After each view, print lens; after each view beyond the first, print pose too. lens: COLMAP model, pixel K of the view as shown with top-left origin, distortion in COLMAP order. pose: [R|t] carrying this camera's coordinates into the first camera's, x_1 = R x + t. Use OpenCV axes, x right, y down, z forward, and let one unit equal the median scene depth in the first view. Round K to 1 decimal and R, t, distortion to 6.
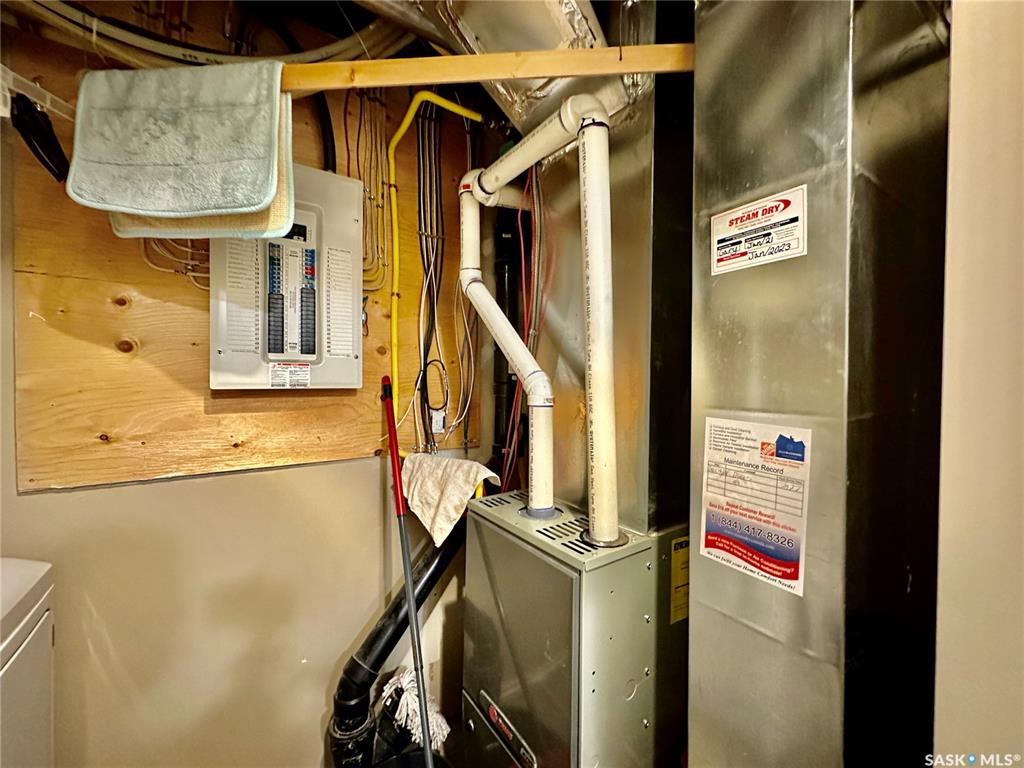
lens RADIAL K [[408.5, 0, 510.3], [0, 408.5, 383.8], [0, 0, 1]] dist [-0.002177, 0.000663]
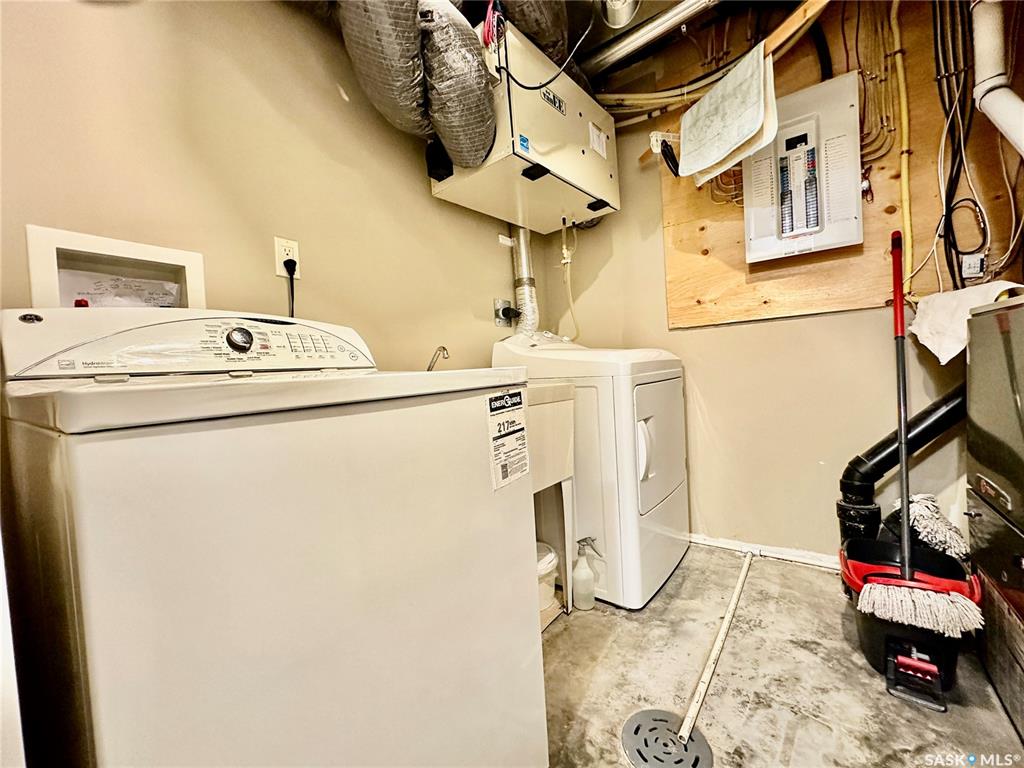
lens RADIAL K [[408.5, 0, 508.1], [0, 408.5, 382.4], [0, 0, 1]] dist [-0.002177, 0.000663]
pose [[0.329103, 0.003517, -0.944287, 0.468069], [0.048827, 0.998592, 0.020737, 0.373873], [0.943031, -0.052932, 0.328468, -0.441857]]
